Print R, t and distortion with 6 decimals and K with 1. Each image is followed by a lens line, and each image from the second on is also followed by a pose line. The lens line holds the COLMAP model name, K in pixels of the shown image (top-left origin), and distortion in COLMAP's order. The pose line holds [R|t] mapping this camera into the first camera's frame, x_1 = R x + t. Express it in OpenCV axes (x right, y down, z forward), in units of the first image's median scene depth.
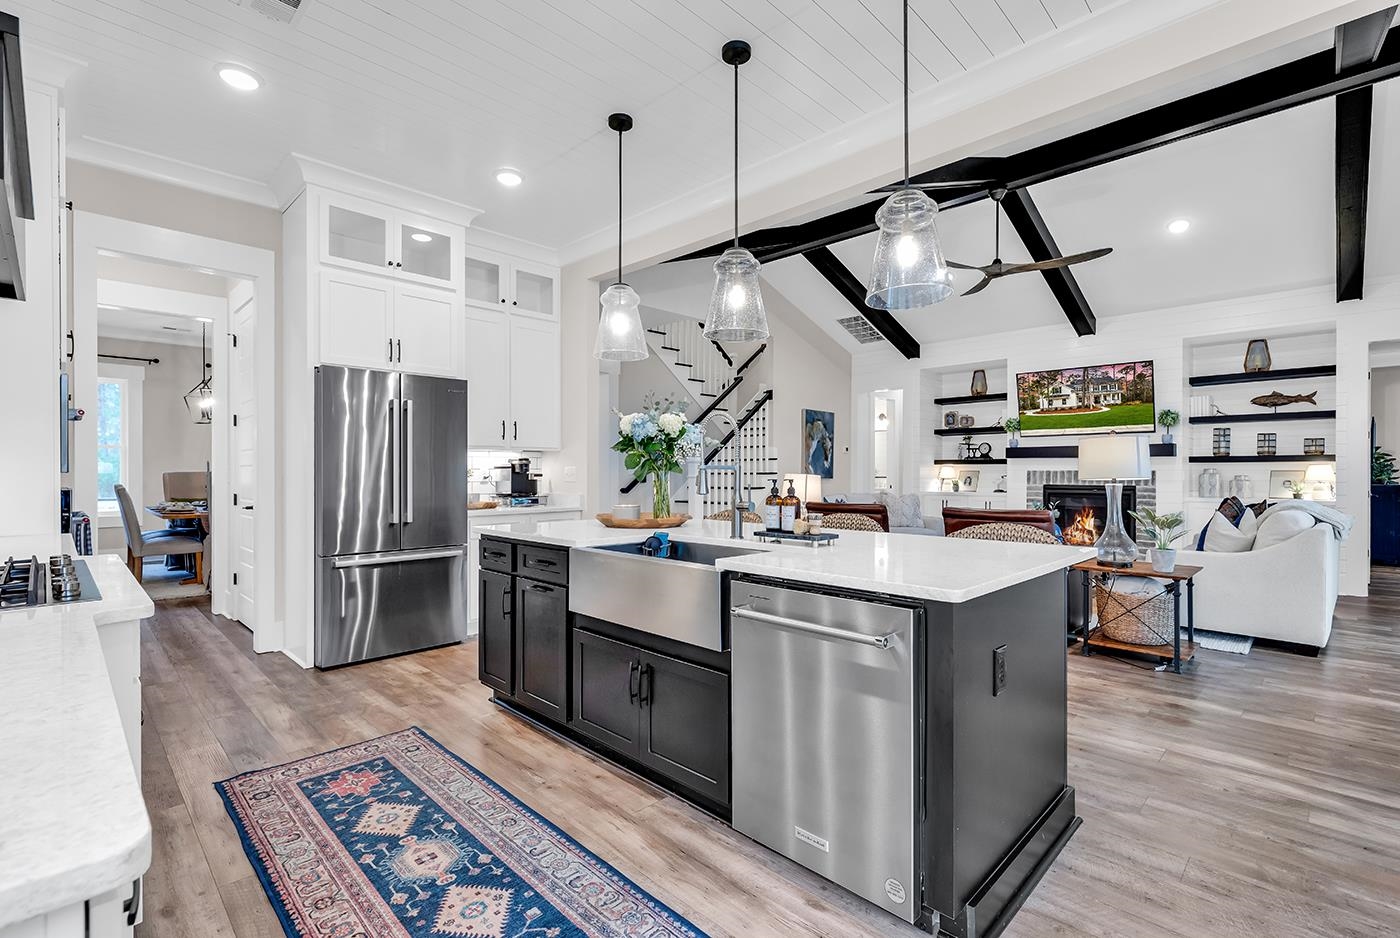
lens RADIAL K [[634.0, 0, 688.1], [0, 634.0, 466.4], [0, 0, 1]] dist [0.004868, 0.000008]
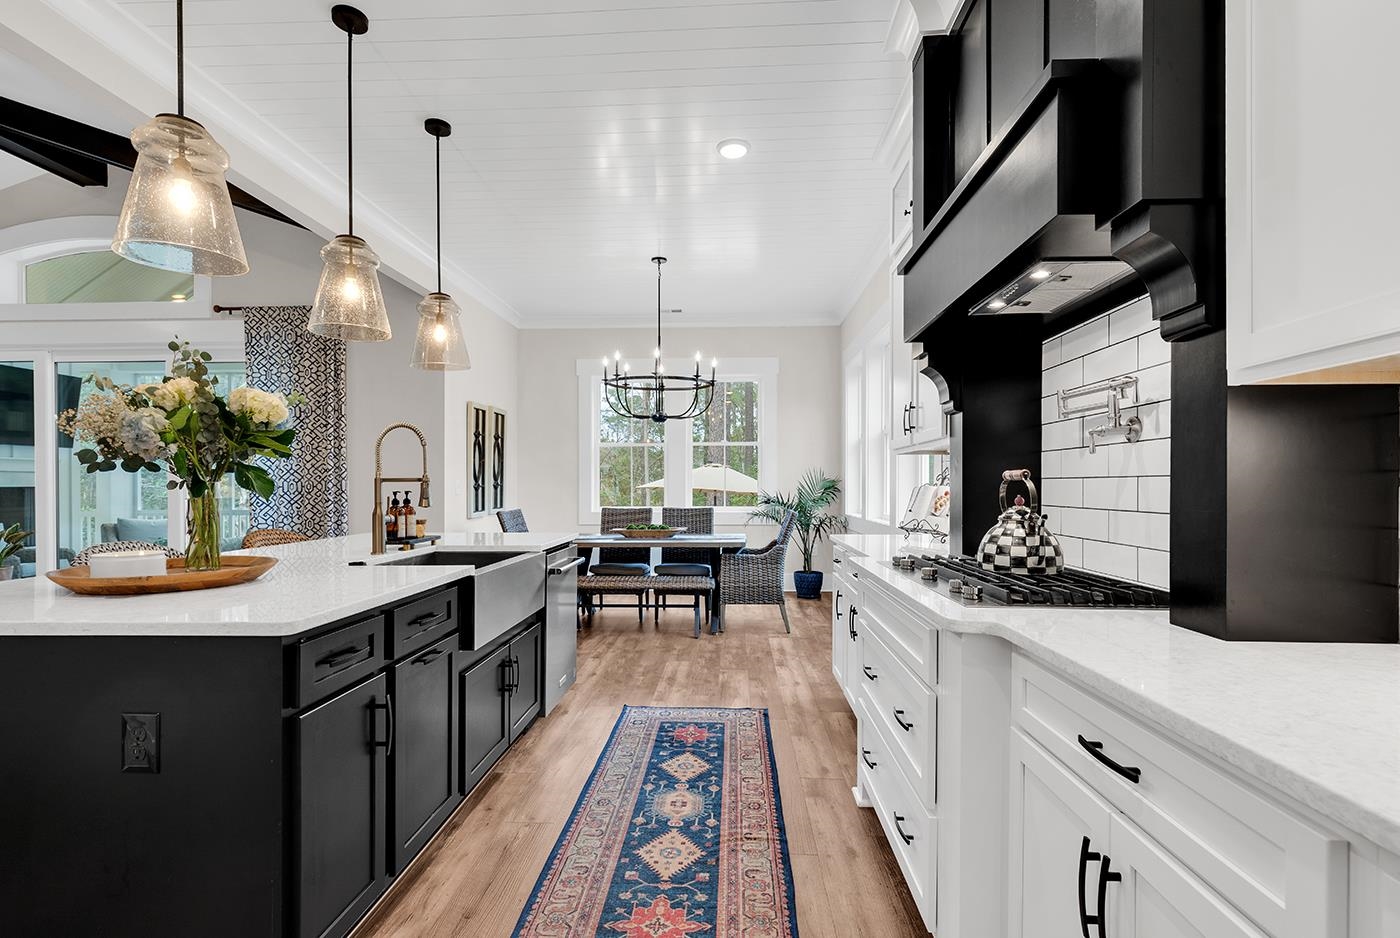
lens RADIAL K [[634.0, 0, 704.2], [0, 634.0, 490.2], [0, 0, 1]] dist [0.004868, 0.000008]
pose [[-0.673713, -0.007397, 0.738956, -1.083022], [-0.006008, 0.999972, 0.004532, 0.010925], [-0.738969, -0.001386, -0.673738, 1.444681]]
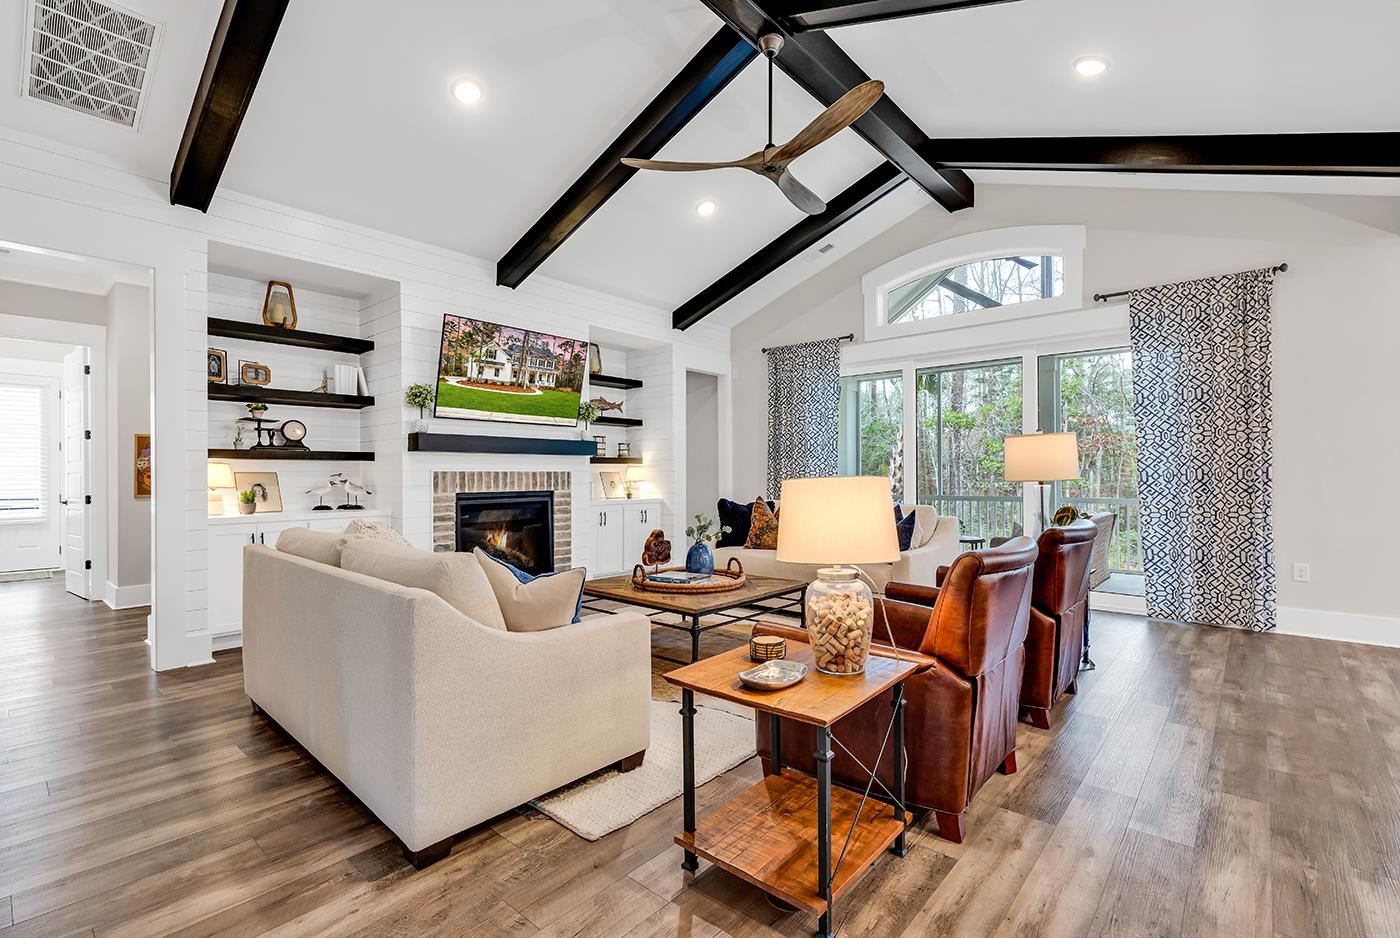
lens RADIAL K [[634.0, 0, 695.8], [0, 634.0, 481.1], [0, 0, 1]] dist [0.004868, 0.000008]
pose [[-0.063445, -0.010920, 0.997926, -0.394254], [-0.005829, 0.999927, 0.010572, 0.028005], [-0.997968, -0.005146, -0.063504, 2.838335]]
